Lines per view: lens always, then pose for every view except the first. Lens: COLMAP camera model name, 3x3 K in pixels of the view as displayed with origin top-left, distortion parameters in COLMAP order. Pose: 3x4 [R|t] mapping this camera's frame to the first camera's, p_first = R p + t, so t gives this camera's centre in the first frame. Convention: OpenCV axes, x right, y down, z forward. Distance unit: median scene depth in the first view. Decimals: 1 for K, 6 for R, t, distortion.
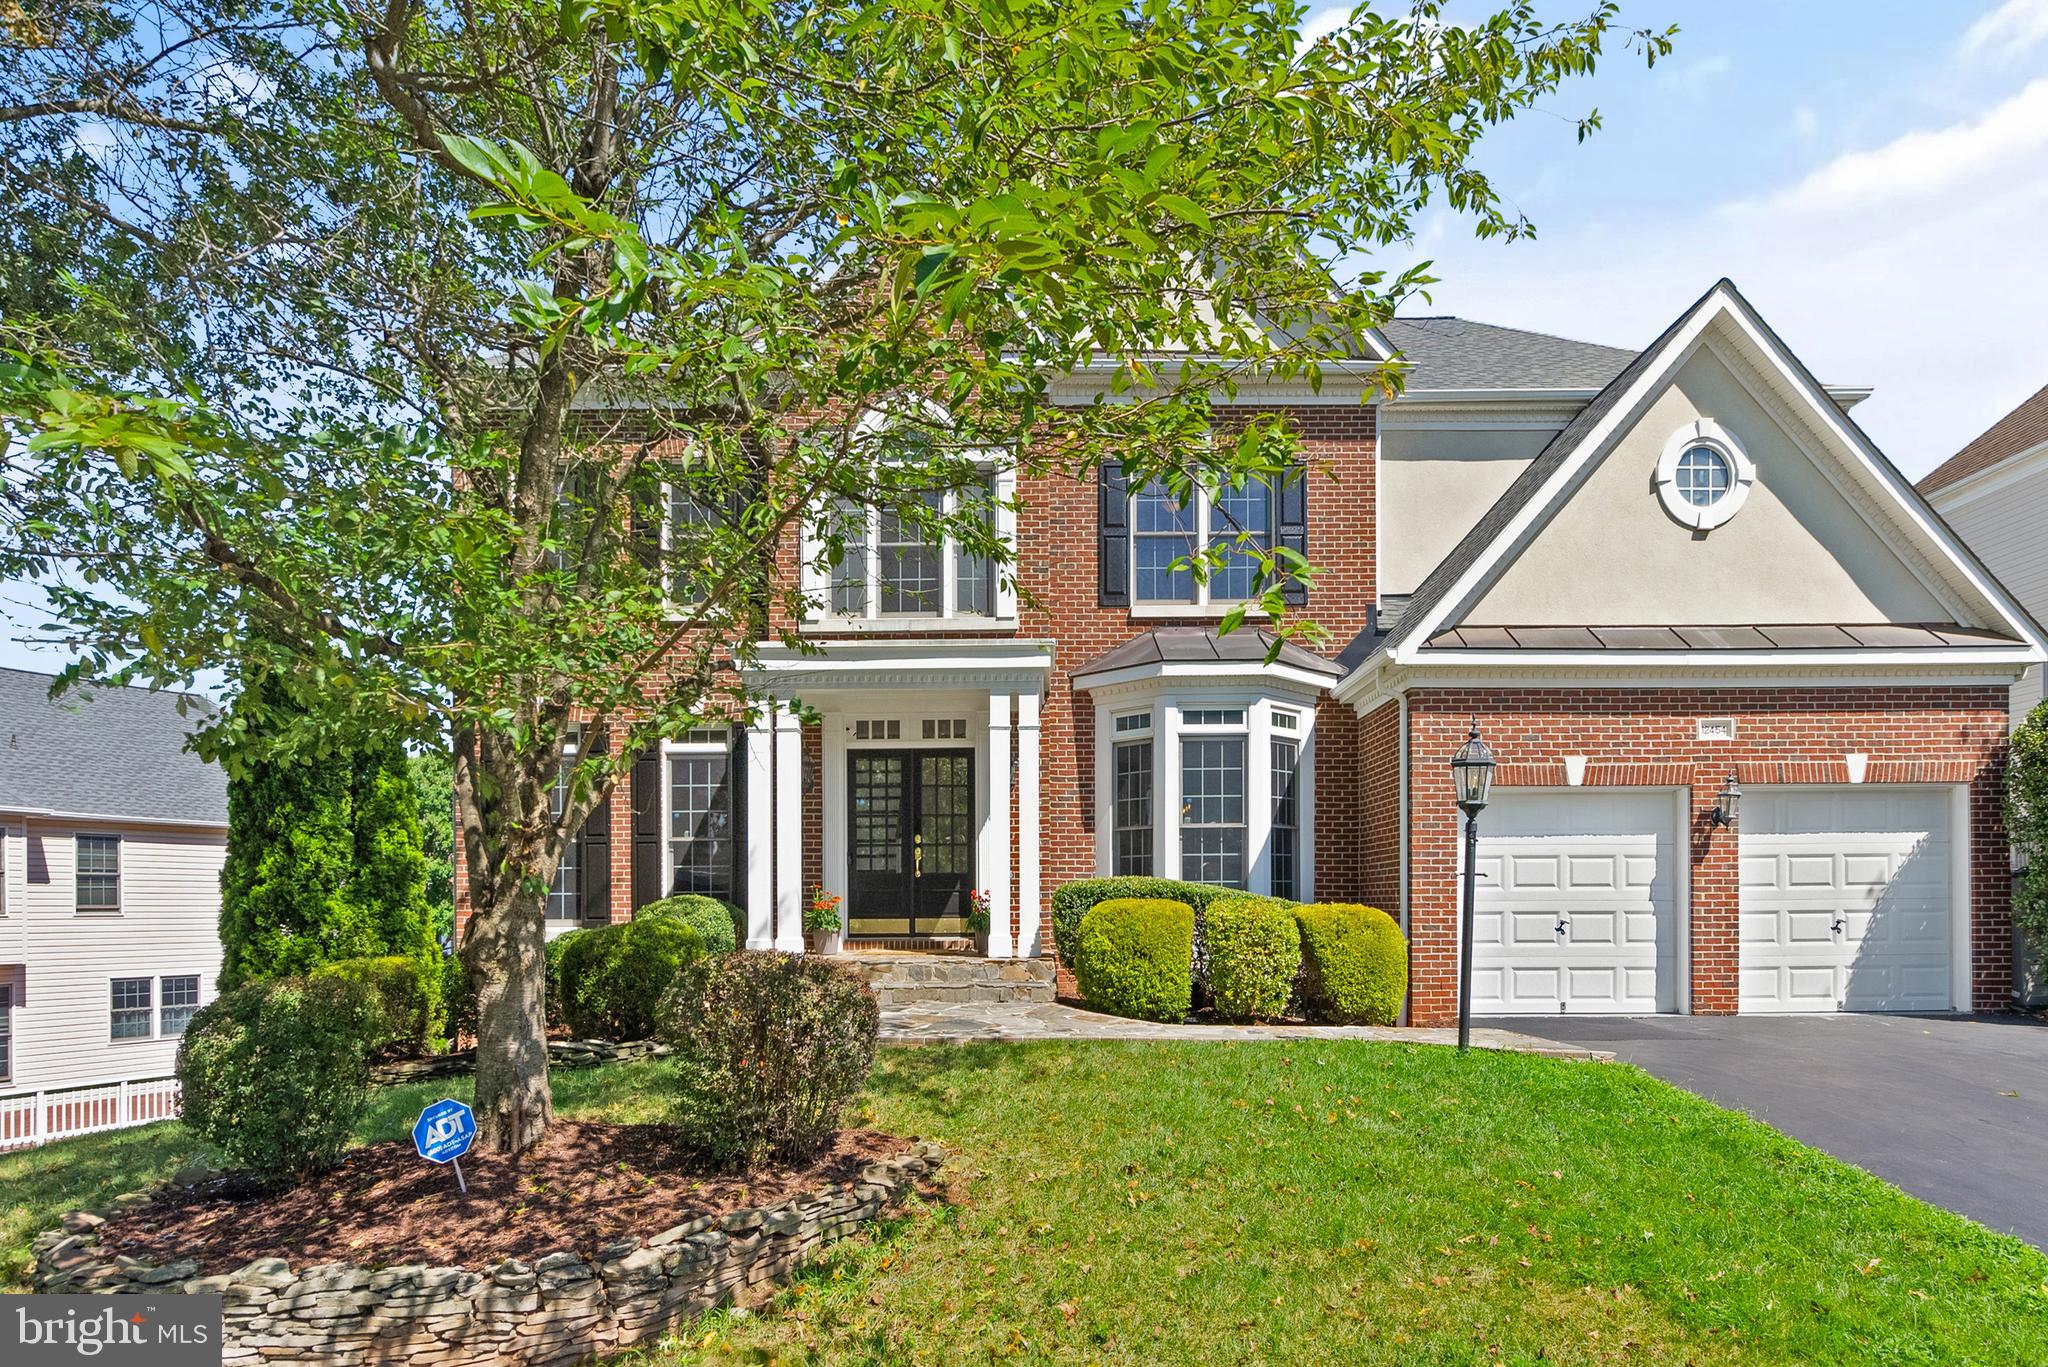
lens RADIAL K [[1063.2, 0, 1023.9], [0, 1063.2, 677.9], [0, 0, 1]] dist [-0.003802, 0.000232]
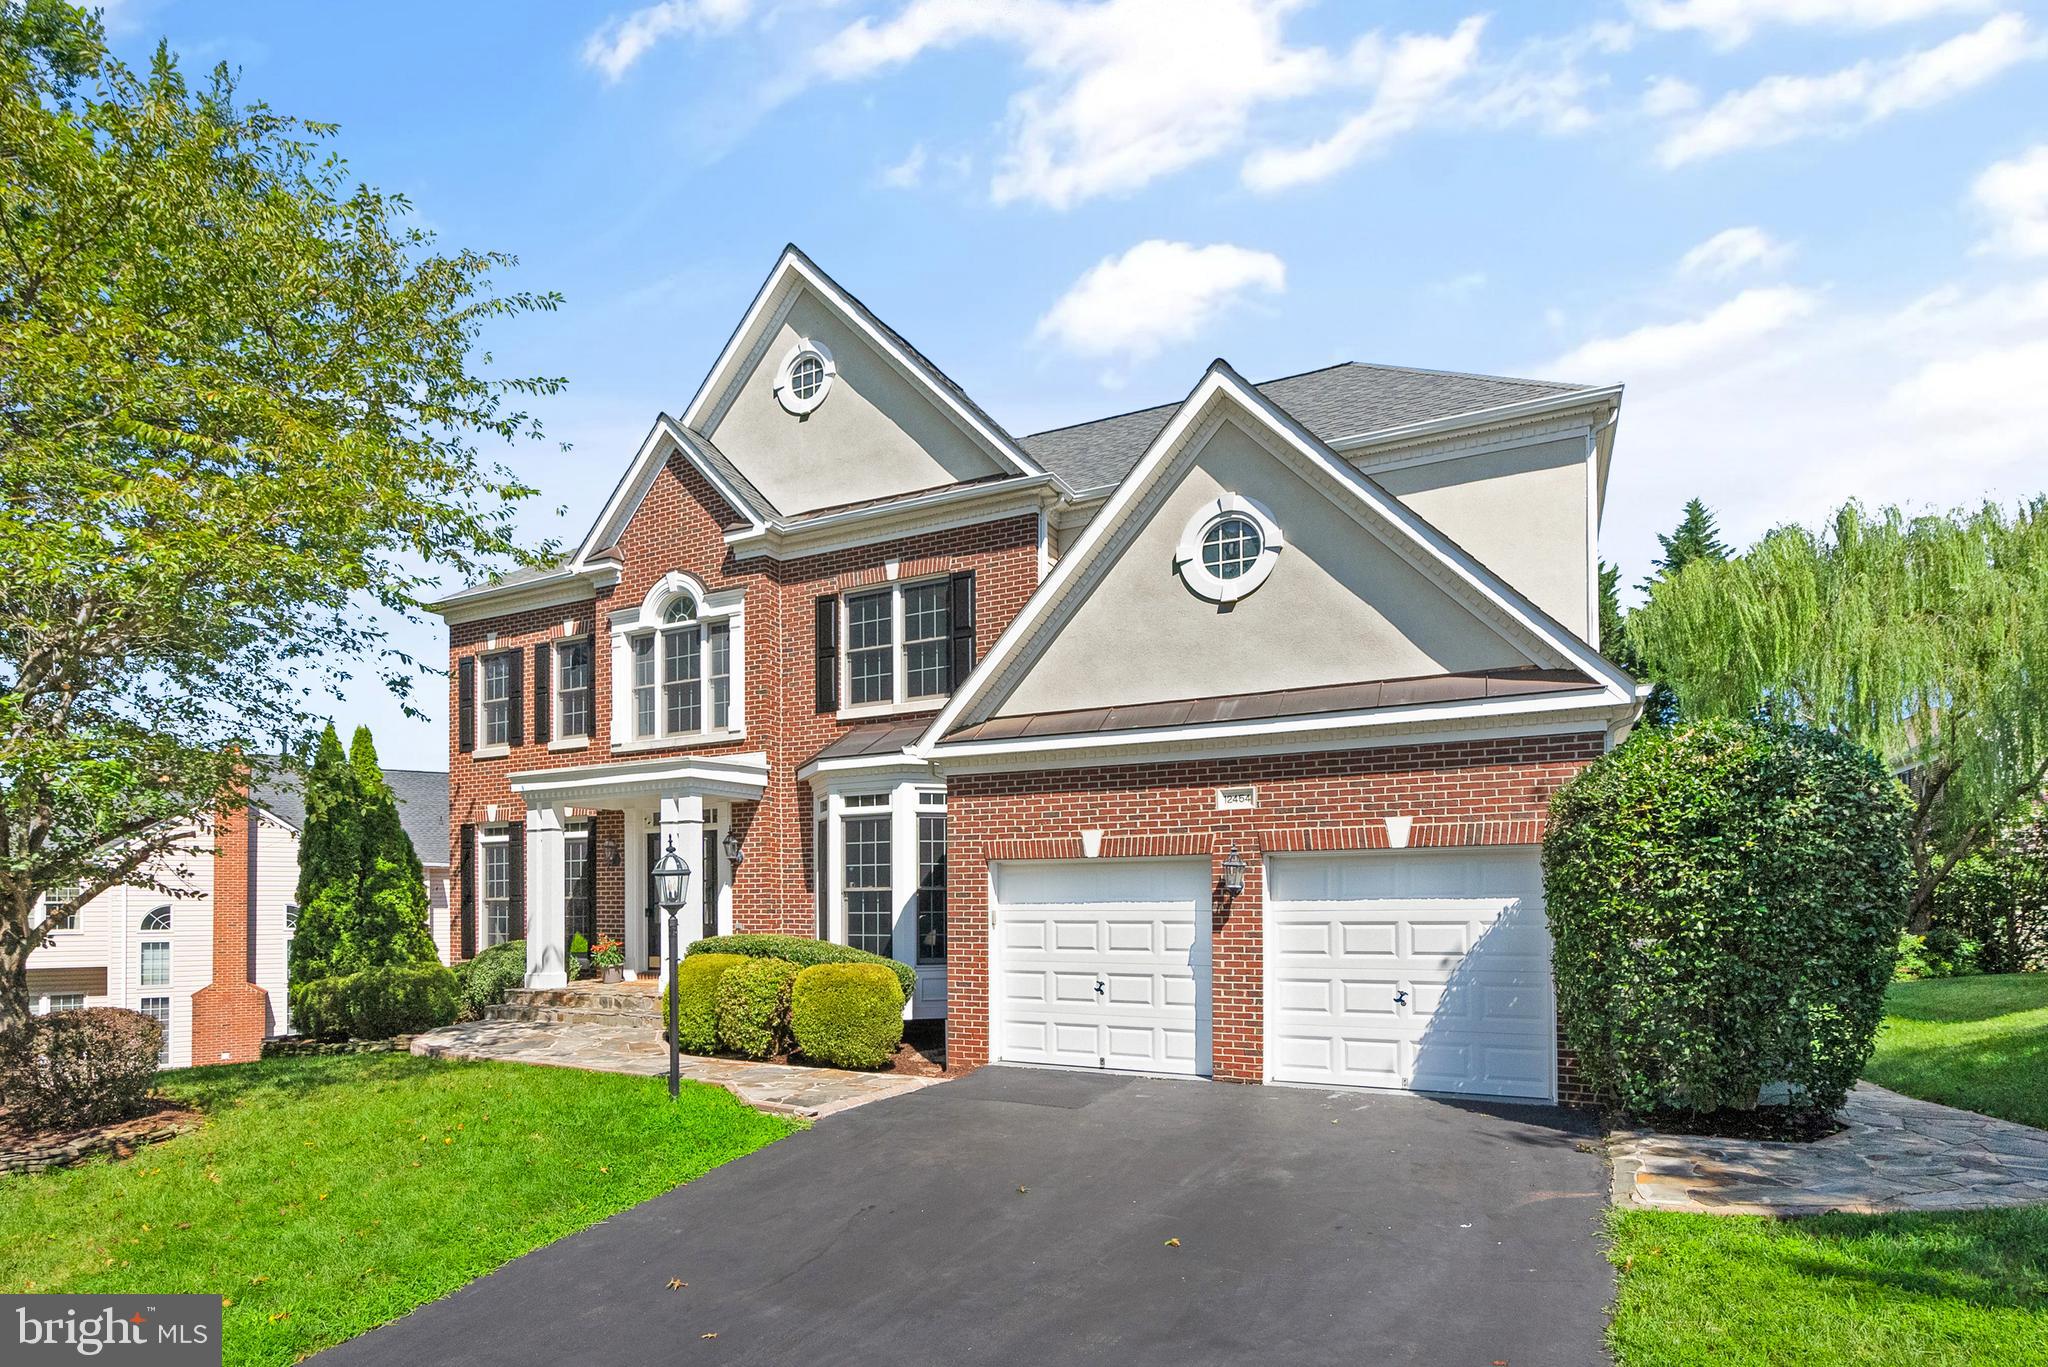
lens RADIAL K [[938.4, 0, 1024.0], [0, 938.4, 683.5], [0, 0, 1]] dist [-0.000997, 0.000319]
pose [[0.906698, -0.090460, -0.411966, 0.834396], [0.082005, 0.995900, -0.038196, -0.043233], [0.413732, 0.000849, 0.910398, 0.092488]]
